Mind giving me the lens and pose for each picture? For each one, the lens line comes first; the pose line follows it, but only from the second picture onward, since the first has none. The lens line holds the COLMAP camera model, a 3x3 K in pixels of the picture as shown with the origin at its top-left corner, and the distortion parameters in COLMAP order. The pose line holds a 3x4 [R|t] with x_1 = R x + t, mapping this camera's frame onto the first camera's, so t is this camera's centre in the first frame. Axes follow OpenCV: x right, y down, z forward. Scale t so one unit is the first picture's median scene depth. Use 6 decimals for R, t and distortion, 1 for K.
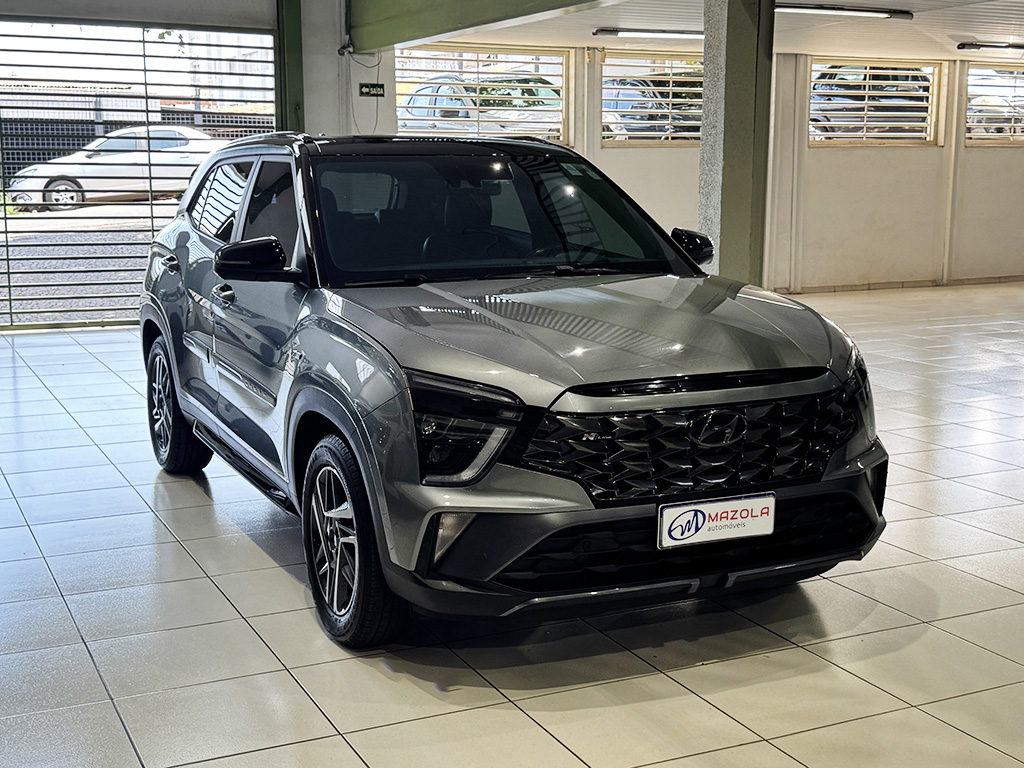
lens RADIAL K [[1328.4, 0, 511.7], [0, 1328.4, 369.1], [0, 0, 1]] dist [0.149242, -0.005239]
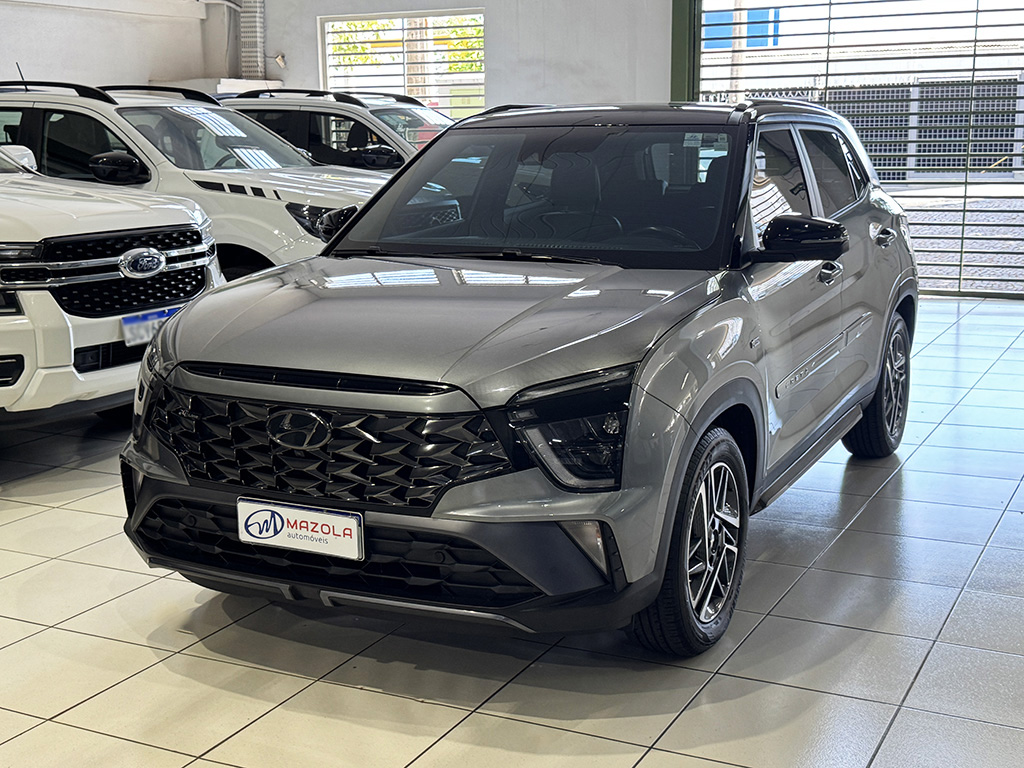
lens RADIAL K [[1333.0, 0, 512.0], [0, 1333.0, 384.0], [0, 0, 1]] dist [0.164444, -0.283047]
pose [[0.605507, 0.139741, -0.783476, 0.941350], [-0.108613, 0.989762, 0.092593, -0.086166], [0.788394, 0.029030, 0.614486, 0.535731]]
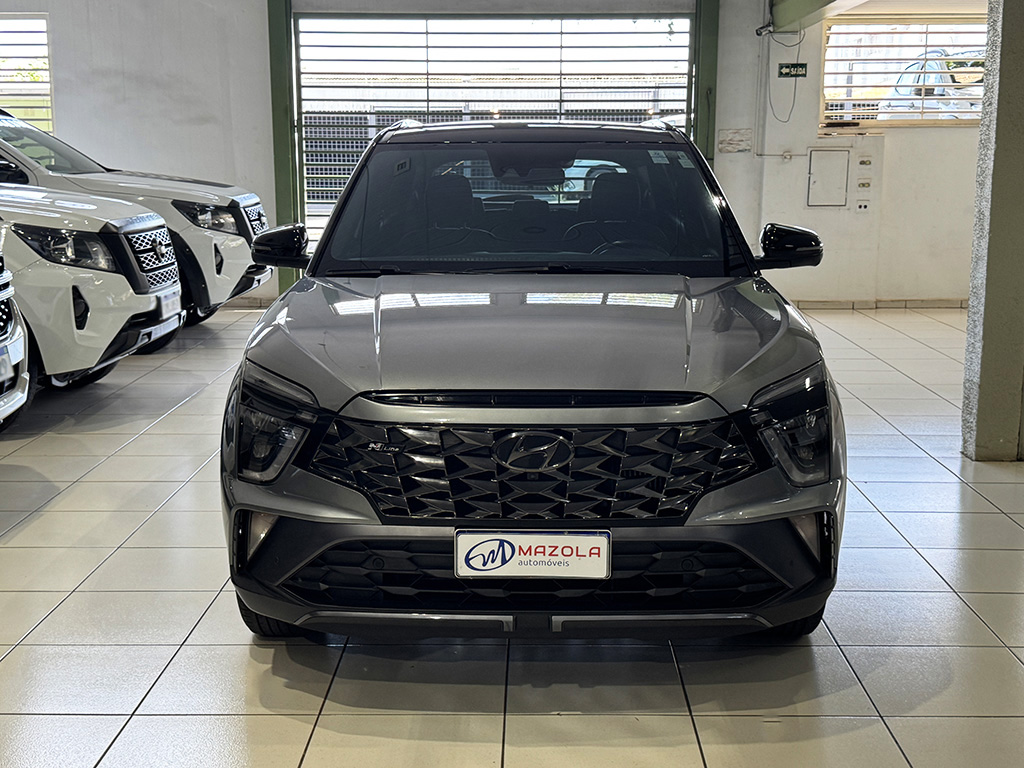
lens RADIAL K [[1333.0, 0, 512.0], [0, 1333.0, 384.0], [0, 0, 1]] dist [0.164444, -0.283047]
pose [[0.894177, 0.075146, -0.441362, 0.518316], [-0.066007, 0.997168, 0.036051, -0.030683], [0.442821, -0.003103, 0.896605, 0.193894]]
